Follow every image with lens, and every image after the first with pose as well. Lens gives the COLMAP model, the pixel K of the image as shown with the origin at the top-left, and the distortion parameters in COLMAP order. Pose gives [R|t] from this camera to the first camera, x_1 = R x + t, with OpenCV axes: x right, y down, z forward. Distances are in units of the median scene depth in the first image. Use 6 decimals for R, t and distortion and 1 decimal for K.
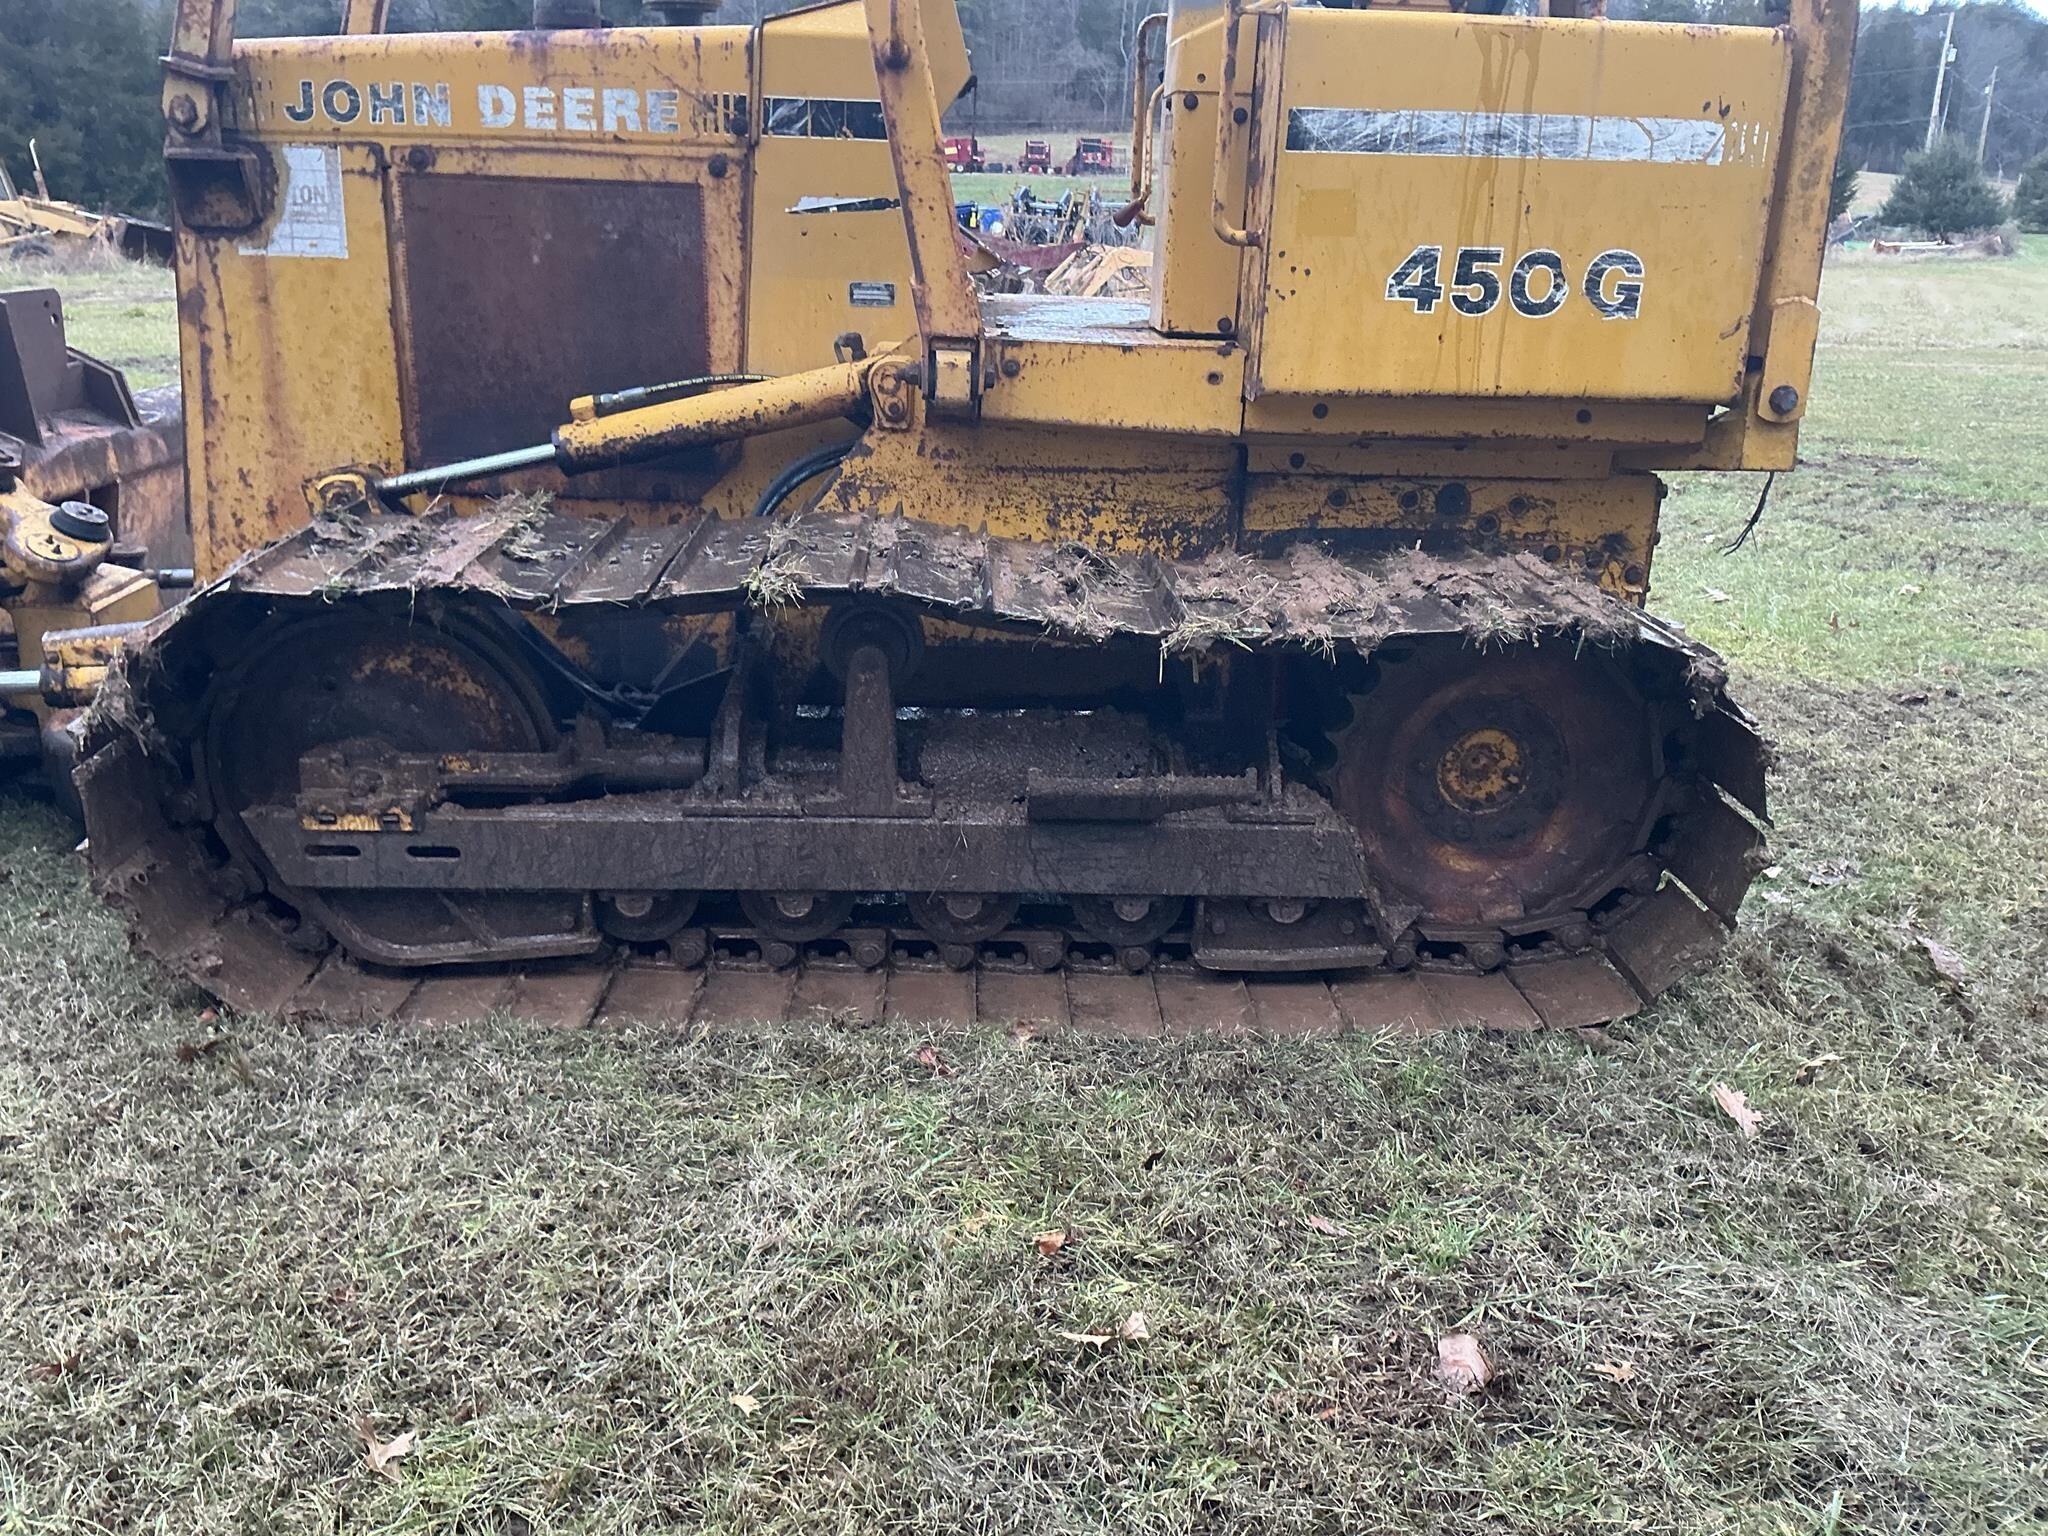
lens RADIAL K [[1703.7, 0, 1024.0], [0, 1703.7, 768.0], [0, 0, 1]] dist [0.155392, -0.323416]
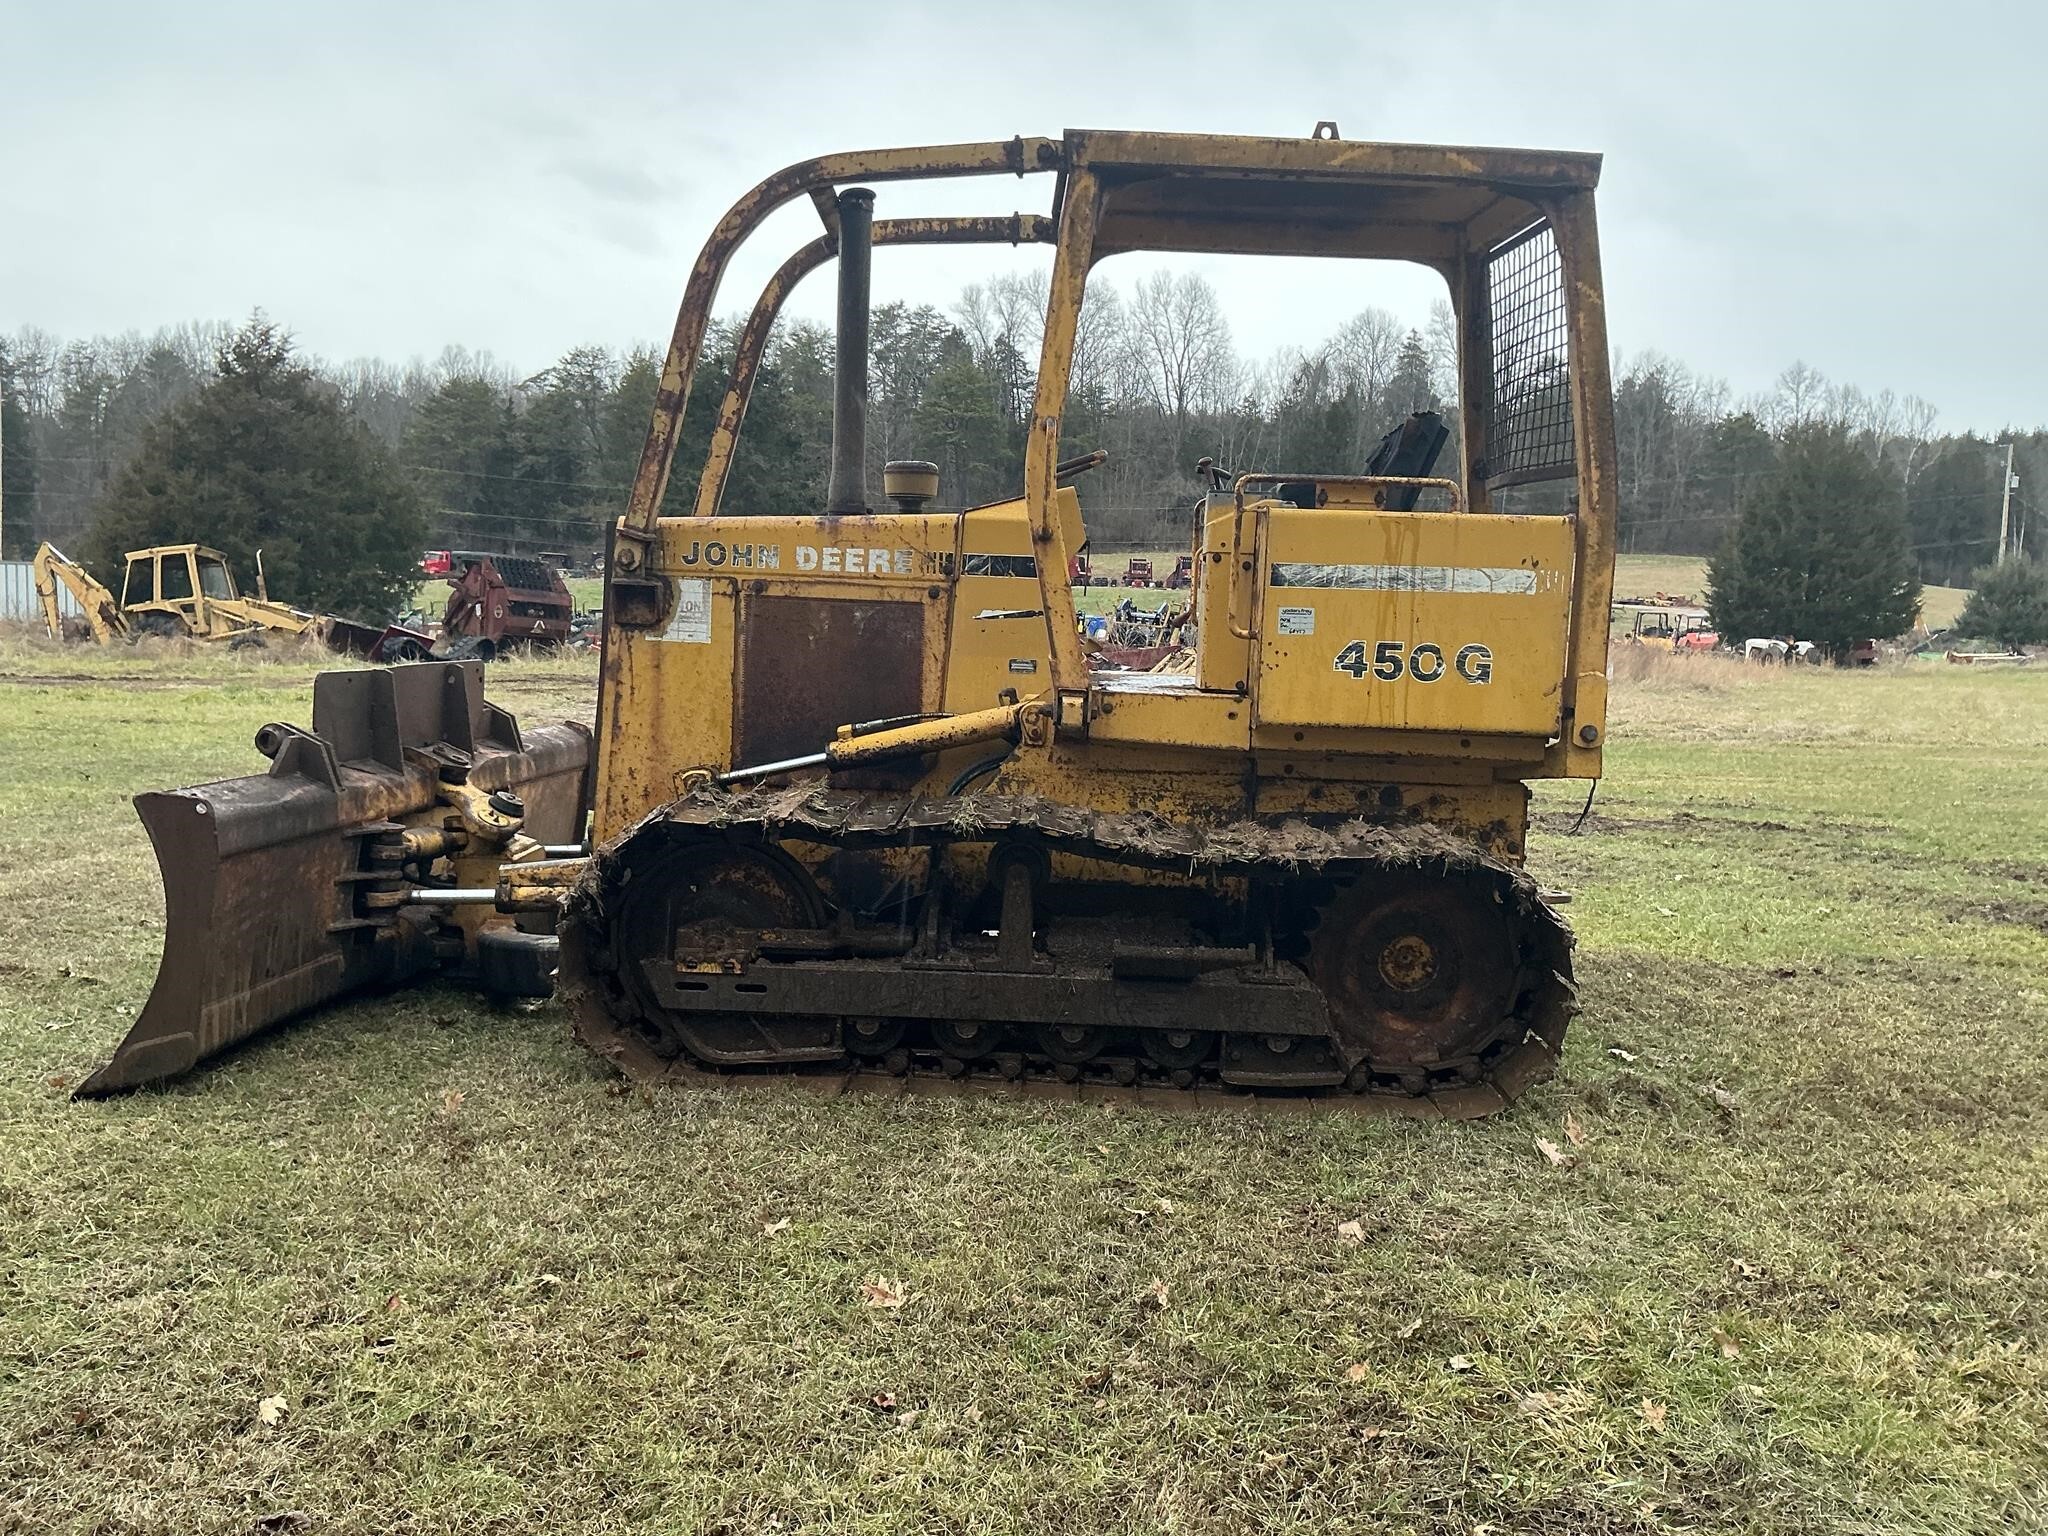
lens RADIAL K [[1703.6, 0, 1017.8], [0, 1703.6, 773.9], [0, 0, 1]] dist [0.183585, -0.392100]
pose [[0.997924, 0.013664, -0.062934, 0.010517], [-0.027175, 0.975312, -0.219154, 0.189973], [0.058386, 0.220409, 0.973659, -0.584980]]
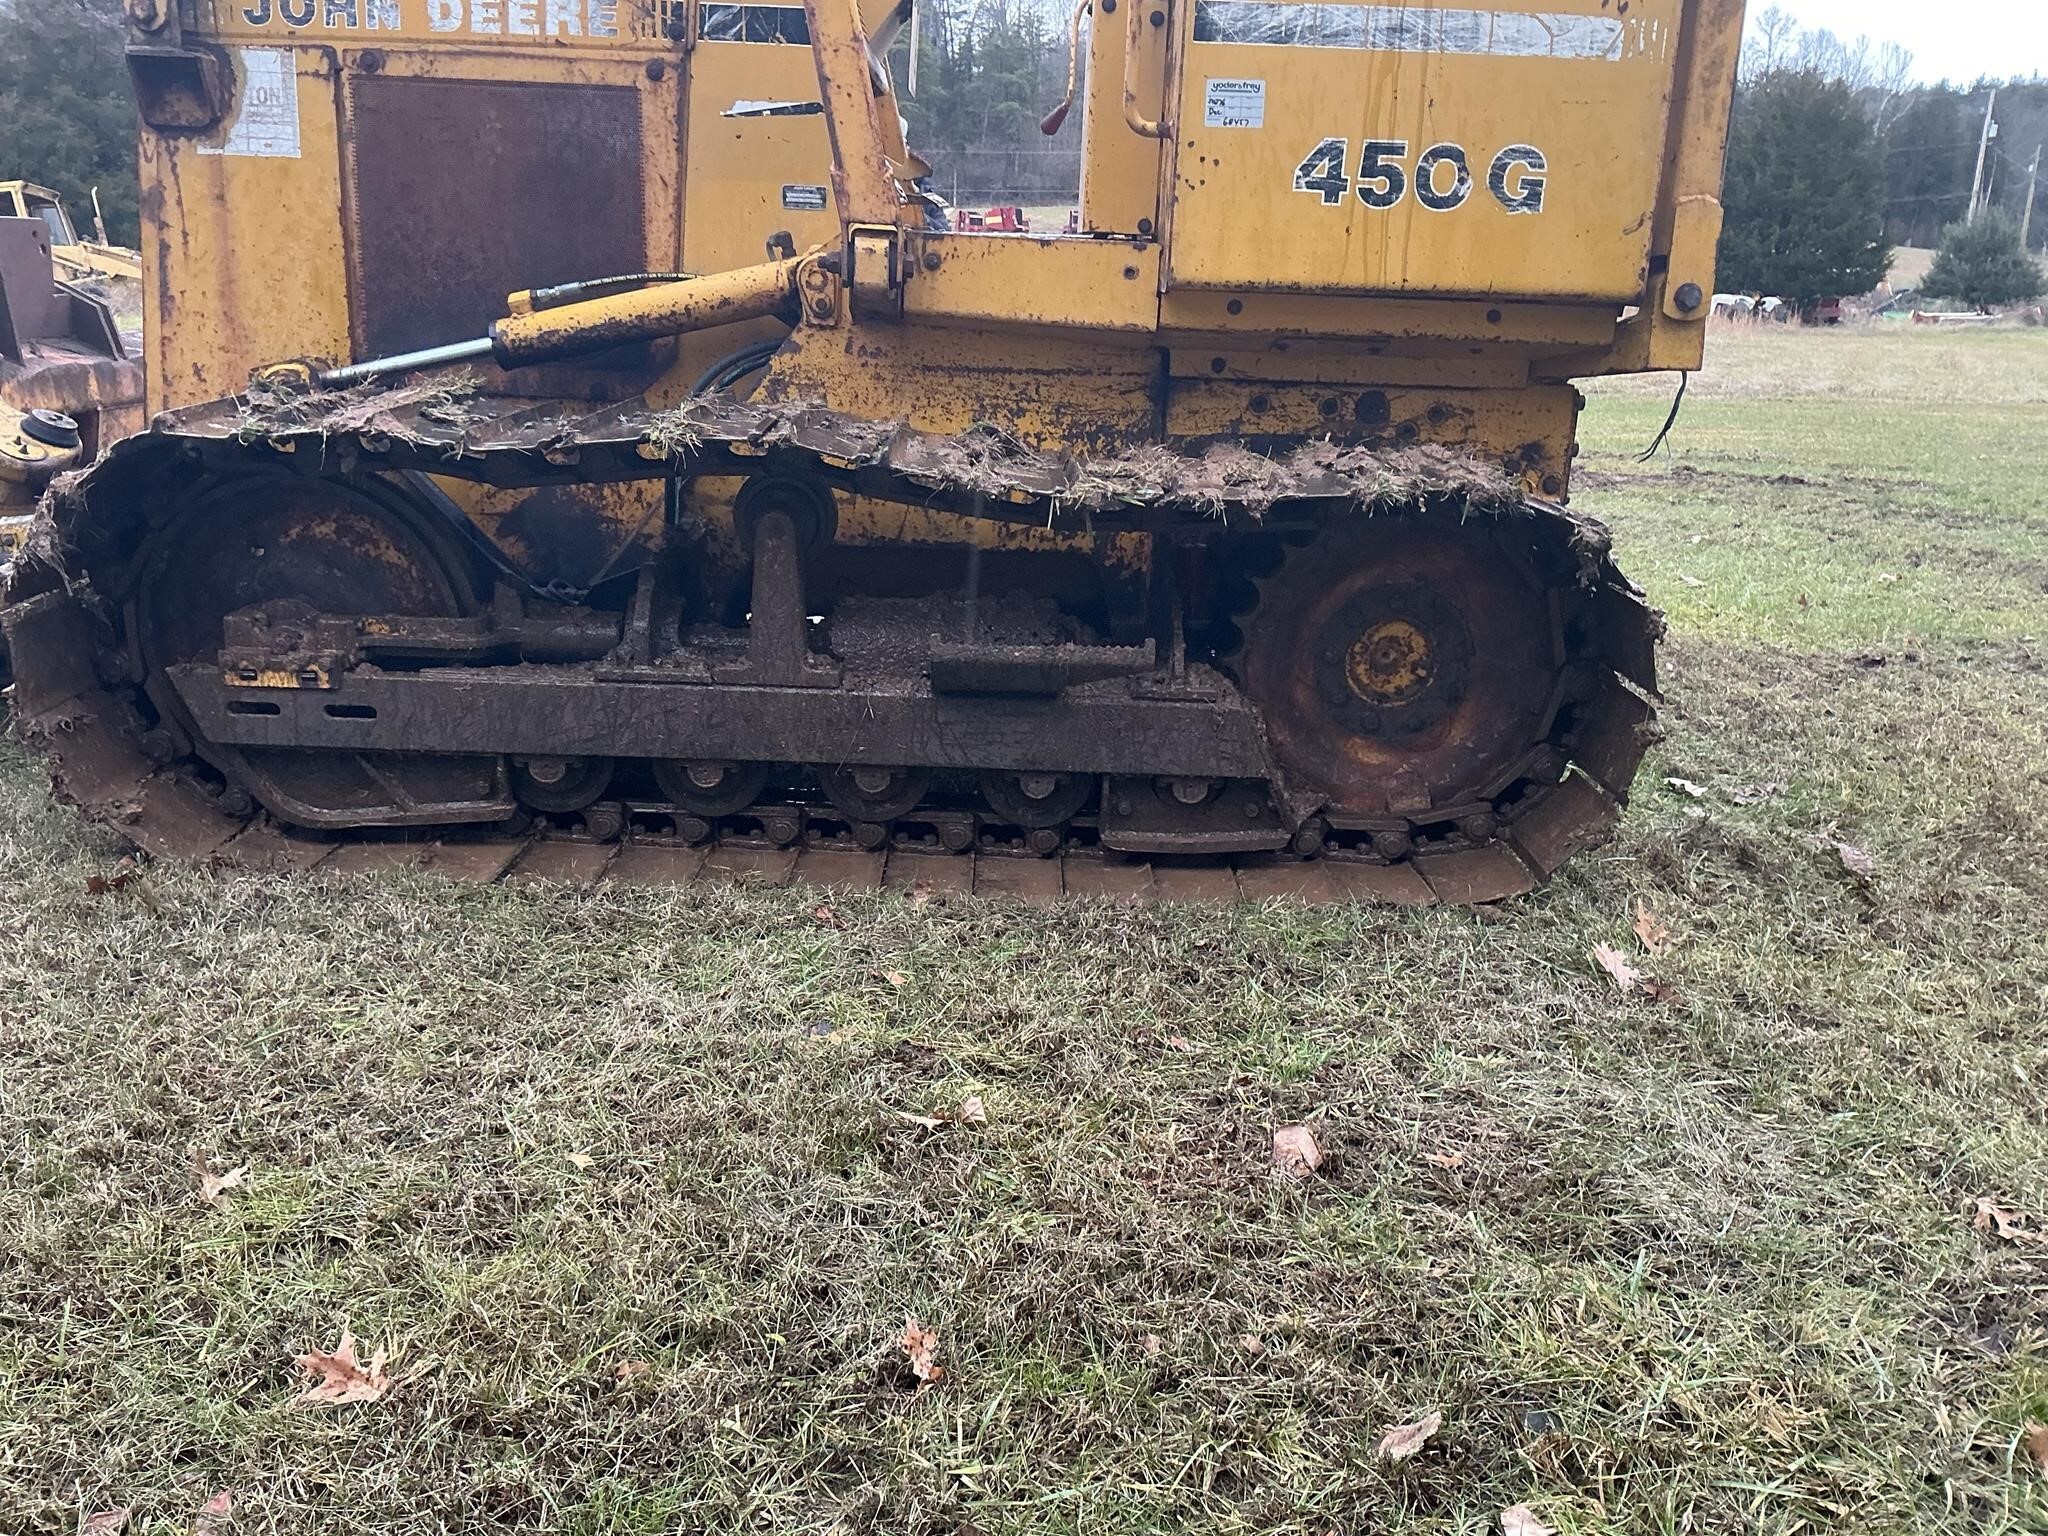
lens RADIAL K [[1703.7, 0, 1024.0], [0, 1703.7, 768.0], [0, 0, 1]] dist [0.155392, -0.323416]
pose [[0.999609, 0.016311, -0.022712, 0.076337], [-0.017168, 0.999127, -0.038084, 0.108386], [0.022071, 0.038459, 0.999016, -0.013229]]
